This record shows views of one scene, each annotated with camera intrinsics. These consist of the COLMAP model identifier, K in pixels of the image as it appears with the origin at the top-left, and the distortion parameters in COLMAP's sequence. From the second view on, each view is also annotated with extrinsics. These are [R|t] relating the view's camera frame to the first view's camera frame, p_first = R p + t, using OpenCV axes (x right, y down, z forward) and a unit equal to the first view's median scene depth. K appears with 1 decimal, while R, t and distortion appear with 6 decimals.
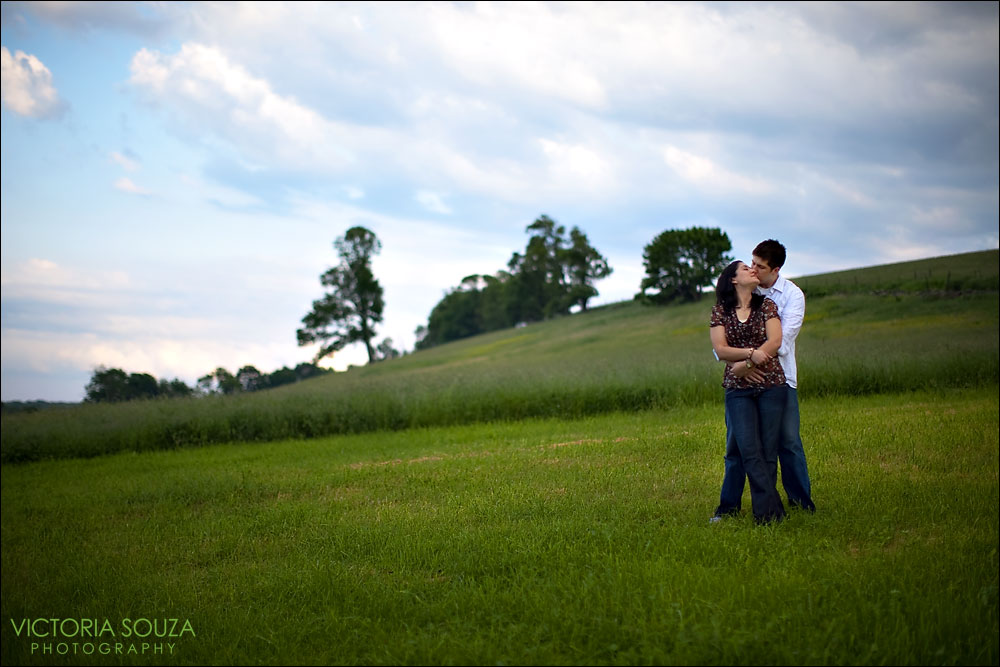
lens RADIAL K [[2705.3, 0, 499.0], [0, 2705.3, 333.1], [0, 0, 1]] dist [0.096706, 0.000000]
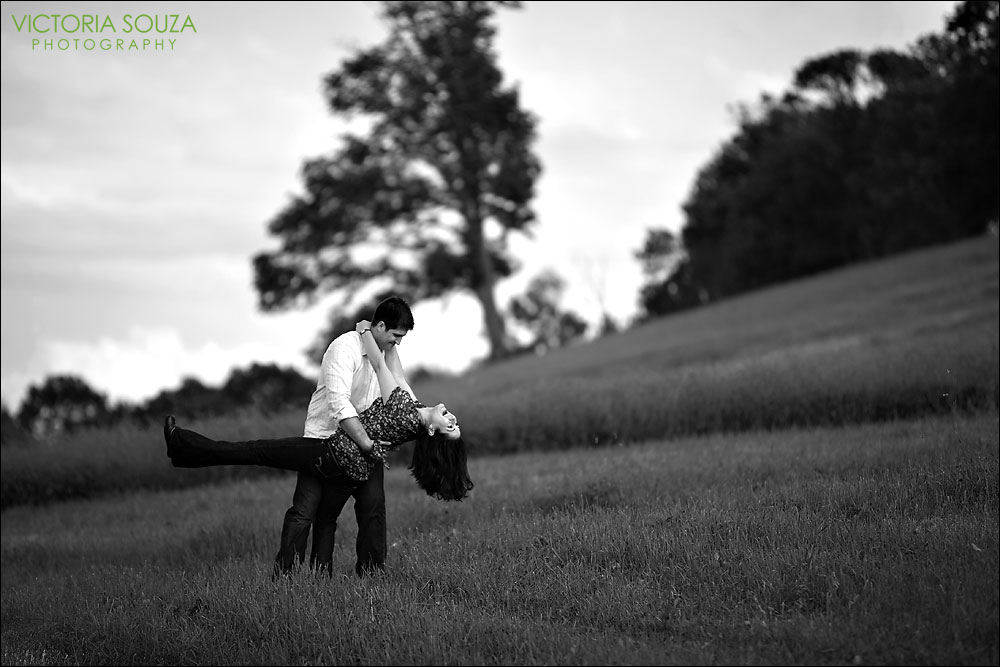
lens RADIAL K [[2705.3, 0, 495.1], [0, 2705.3, 340.0], [0, 0, 1]] dist [0.096706, 0.000000]
pose [[0.996855, -0.014867, -0.077844, -0.023581], [0.015372, 0.999864, 0.005892, 0.006795], [0.077746, -0.007070, 0.996948, 0.695051]]
